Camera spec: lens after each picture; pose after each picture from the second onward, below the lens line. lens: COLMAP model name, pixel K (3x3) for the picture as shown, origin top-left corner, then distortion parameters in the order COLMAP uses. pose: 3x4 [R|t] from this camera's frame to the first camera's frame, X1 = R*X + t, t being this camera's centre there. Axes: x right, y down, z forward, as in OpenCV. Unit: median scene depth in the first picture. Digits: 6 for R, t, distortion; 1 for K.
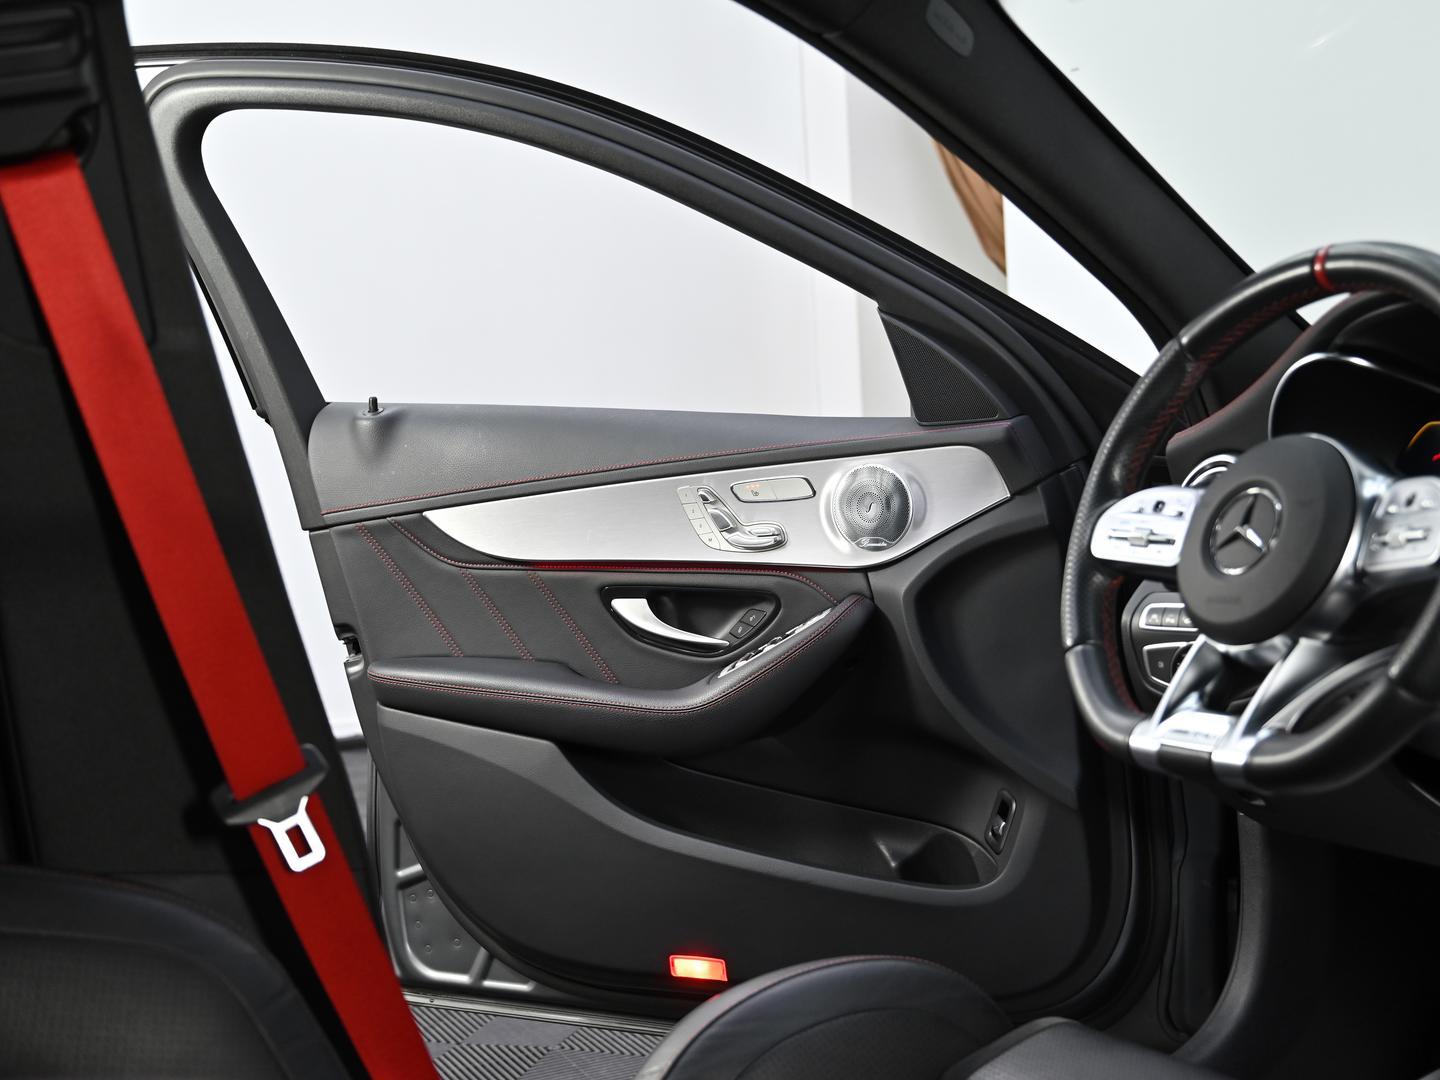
lens RADIAL K [[1758.9, 0, 719.7], [0, 1758.9, 557.0], [0, 0, 1]] dist [0.015389, 0.018313]
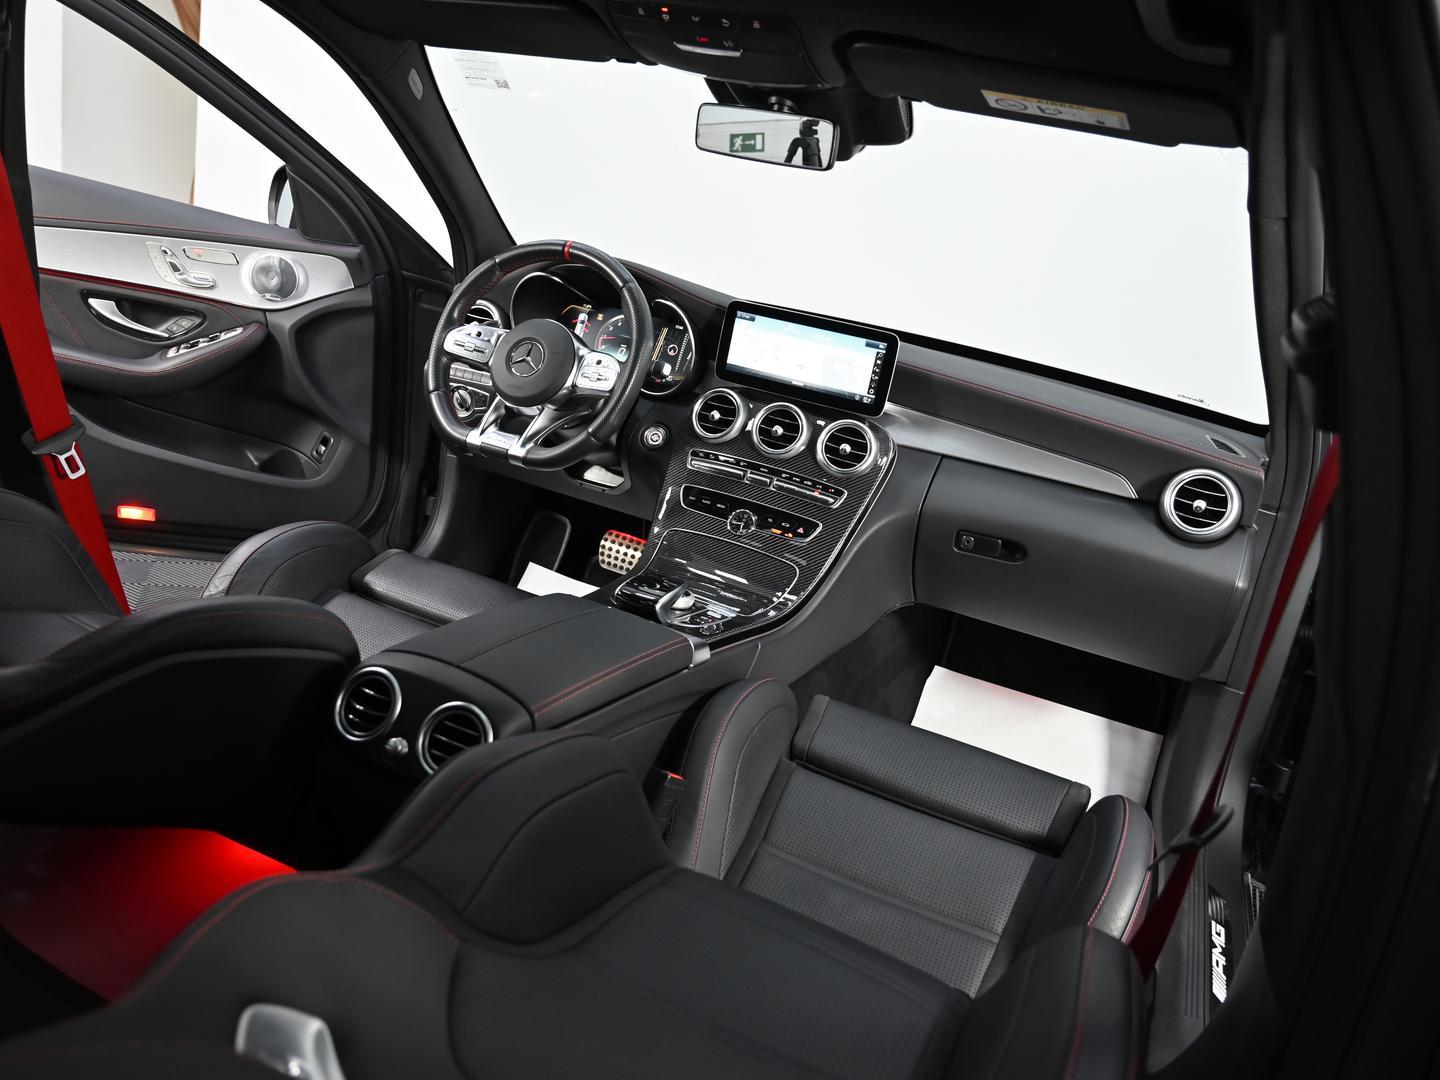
lens RADIAL K [[1012.4, 0, 720.0], [0, 1012.4, 540.0], [0, 0, 1]] dist [-0.001377, -0.001559]
pose [[0.764952, 0.009522, 0.644017, -0.238079], [-0.182470, 0.962130, 0.202510, -0.064205], [-0.617700, -0.272425, 0.737720, -0.155260]]
